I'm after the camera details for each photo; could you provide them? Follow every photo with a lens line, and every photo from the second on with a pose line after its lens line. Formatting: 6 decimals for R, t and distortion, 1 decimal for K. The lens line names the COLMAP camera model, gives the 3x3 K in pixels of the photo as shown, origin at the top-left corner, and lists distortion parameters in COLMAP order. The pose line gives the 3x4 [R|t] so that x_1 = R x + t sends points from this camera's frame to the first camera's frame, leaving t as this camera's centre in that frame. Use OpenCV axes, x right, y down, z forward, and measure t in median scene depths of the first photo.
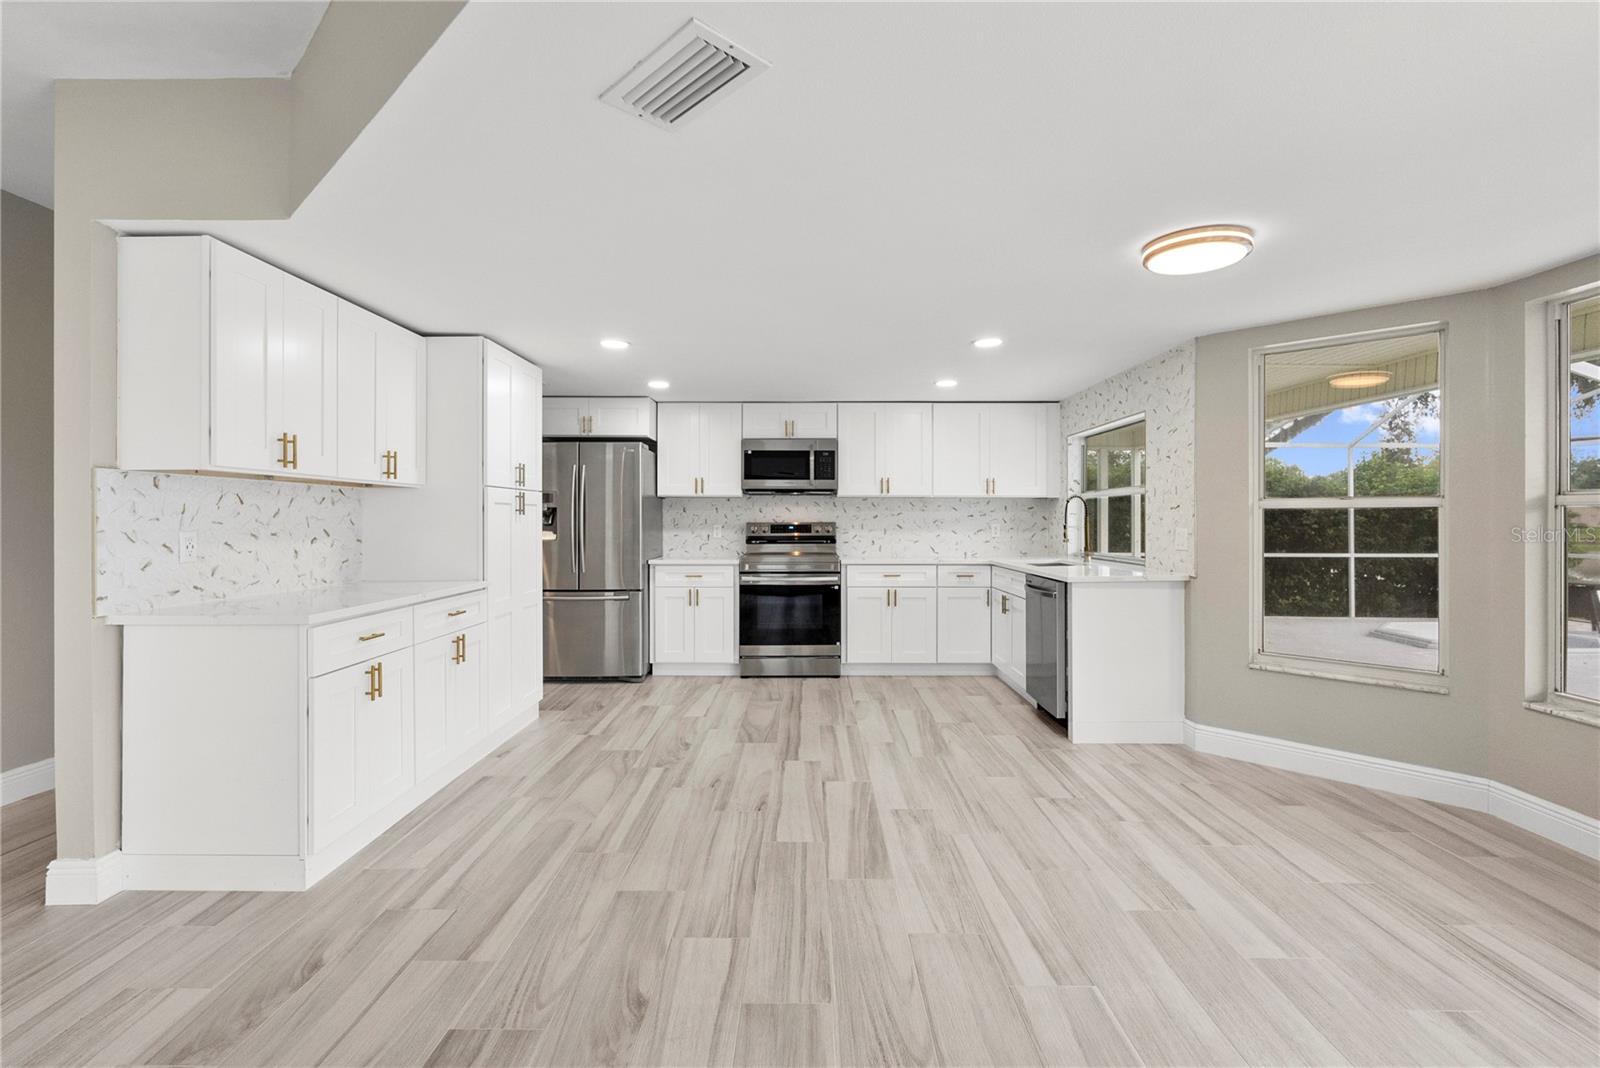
lens RADIAL K [[712.6, 0, 801.7], [0, 712.6, 524.0], [0, 0, 1]] dist [-0.008289, 0.001084]
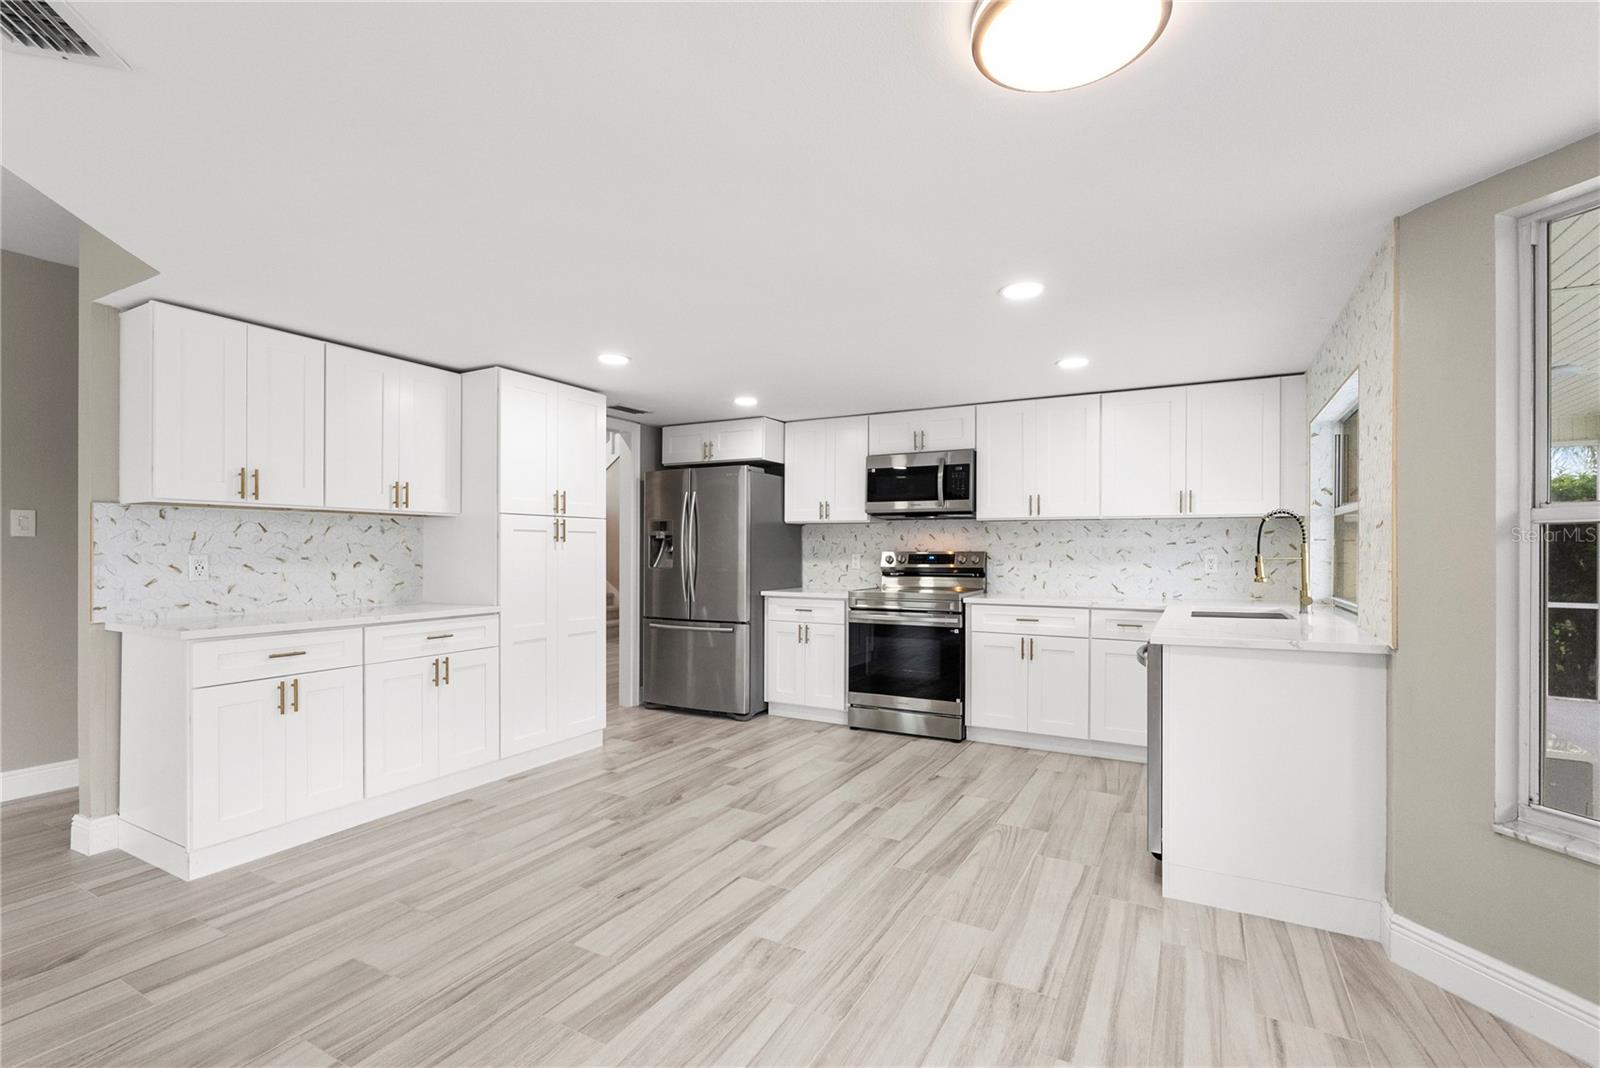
lens RADIAL K [[712.6, 0, 817.3], [0, 712.6, 557.2], [0, 0, 1]] dist [-0.008289, 0.001084]
pose [[0.884248, 0.006236, -0.466975, 0.443136], [-0.005153, 0.999980, 0.003596, 0.003463], [0.466988, -0.000774, 0.884263, 0.319901]]
